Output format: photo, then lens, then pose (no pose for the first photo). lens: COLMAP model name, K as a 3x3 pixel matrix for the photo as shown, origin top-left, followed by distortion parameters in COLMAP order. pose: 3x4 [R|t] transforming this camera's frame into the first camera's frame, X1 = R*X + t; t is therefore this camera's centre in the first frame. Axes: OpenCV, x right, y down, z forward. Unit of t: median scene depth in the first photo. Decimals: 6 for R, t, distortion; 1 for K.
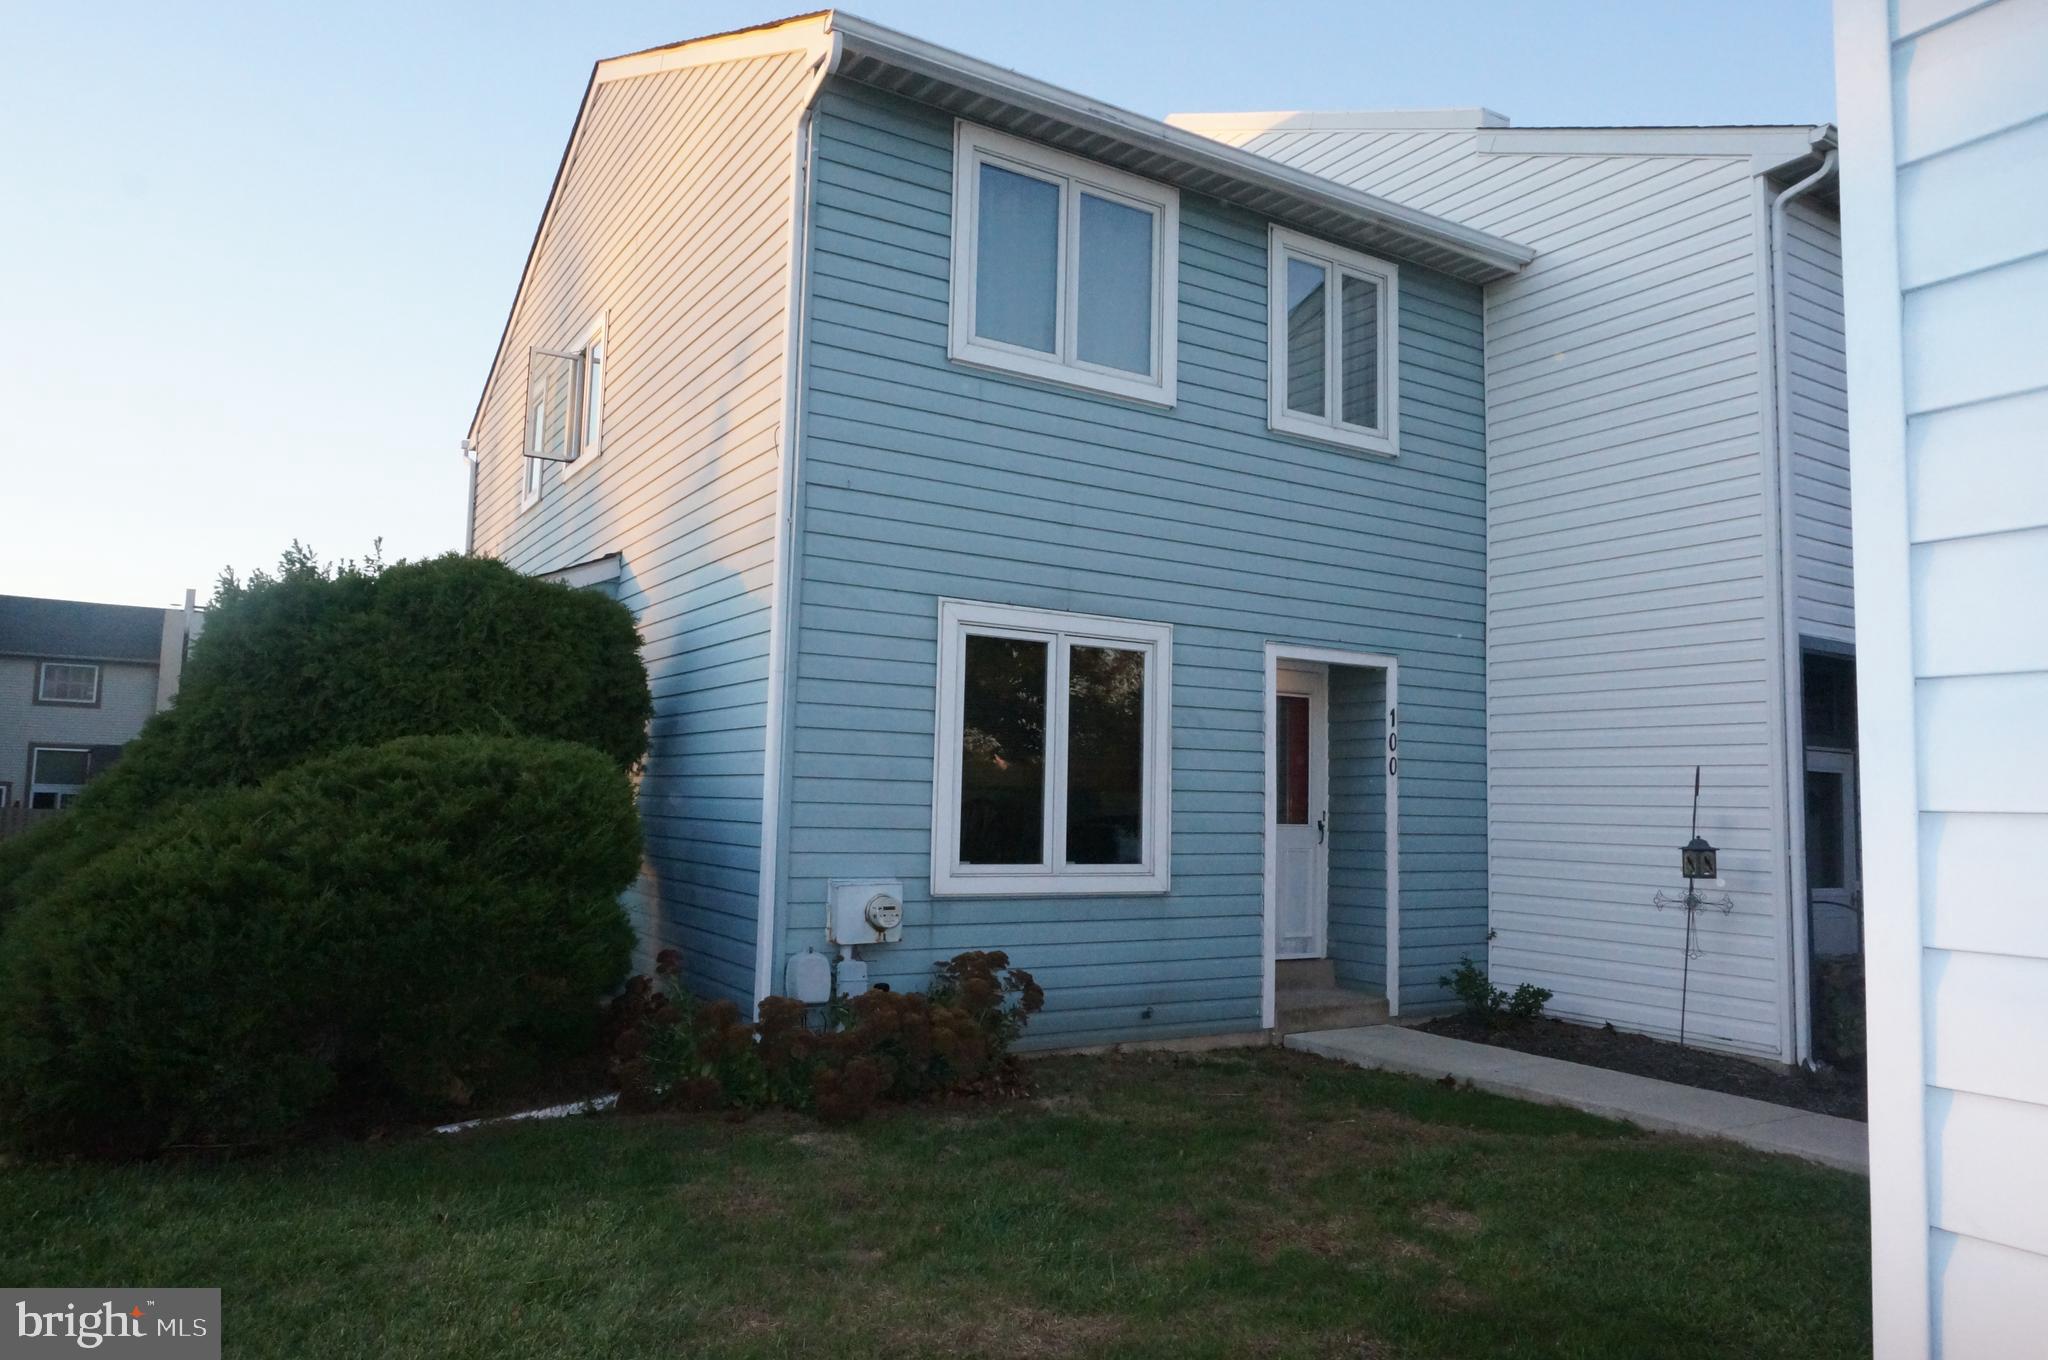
lens RADIAL K [[1380.4, 0, 1024.0], [0, 1380.4, 674.0], [0, 0, 1]] dist [-0.030558, 0.001416]
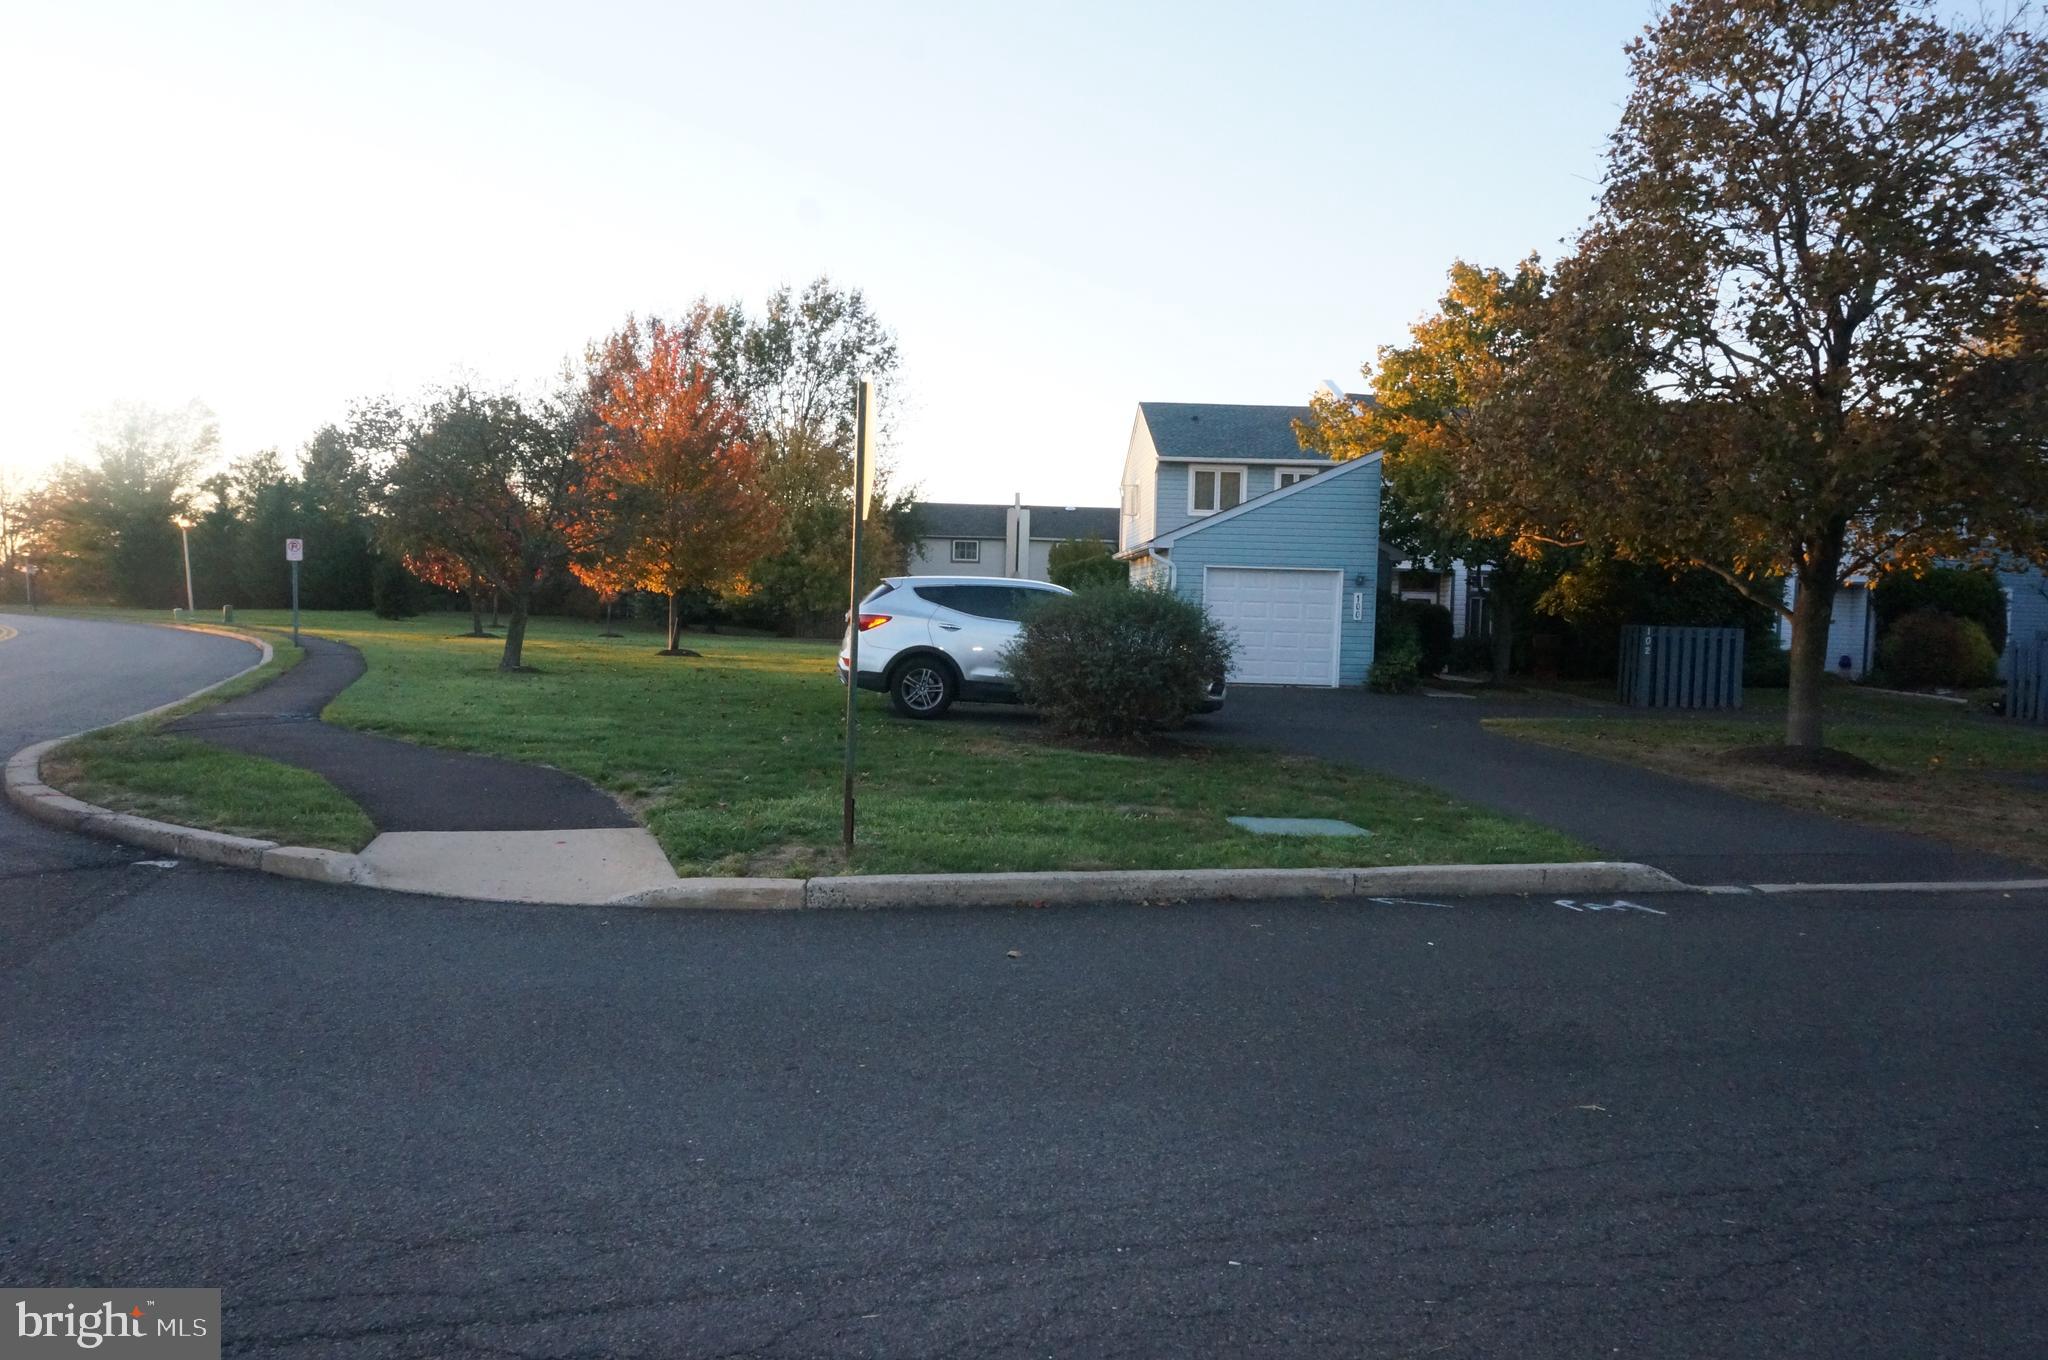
lens RADIAL K [[1367.9, 0, 1070.4], [0, 1367.9, 675.5], [0, 0, 1]] dist [0.003120, 0.000956]
pose [[0.881074, 0.021031, -0.472511, 2.049690], [0.042978, 0.991318, 0.124261, -0.312184], [0.471022, -0.129791, 0.872521, -3.814300]]
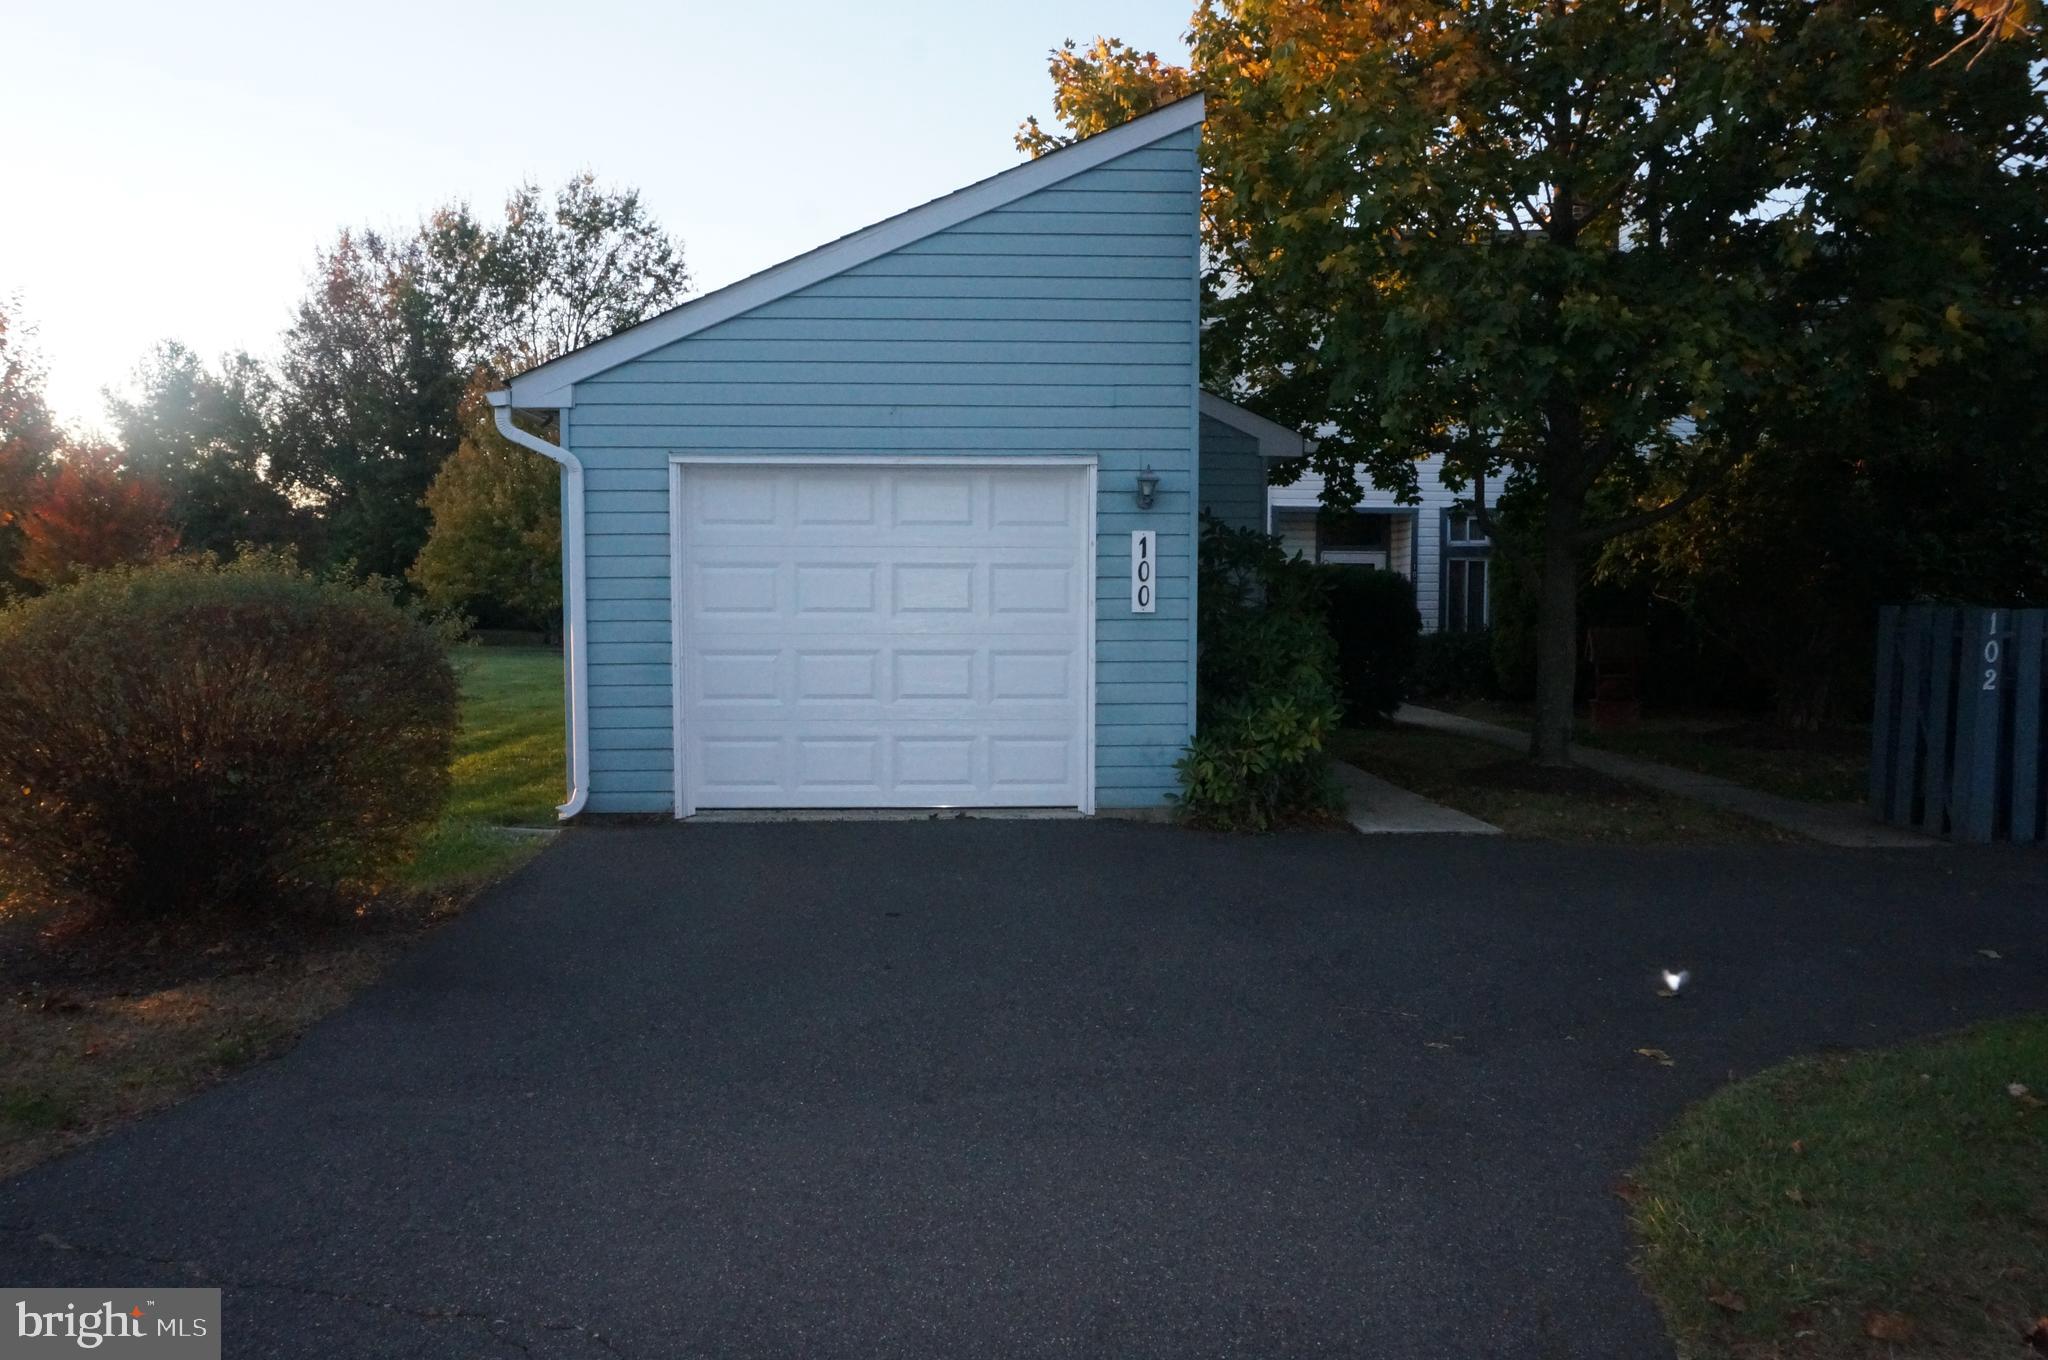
lens RADIAL K [[1380.4, 0, 1024.0], [0, 1380.4, 674.0], [0, 0, 1]] dist [-0.030558, 0.001416]
pose [[0.881704, 0.003143, -0.471792, 1.522959], [0.068024, 0.988683, 0.133714, -0.105776], [0.466873, -0.149989, 0.871512, -1.552783]]
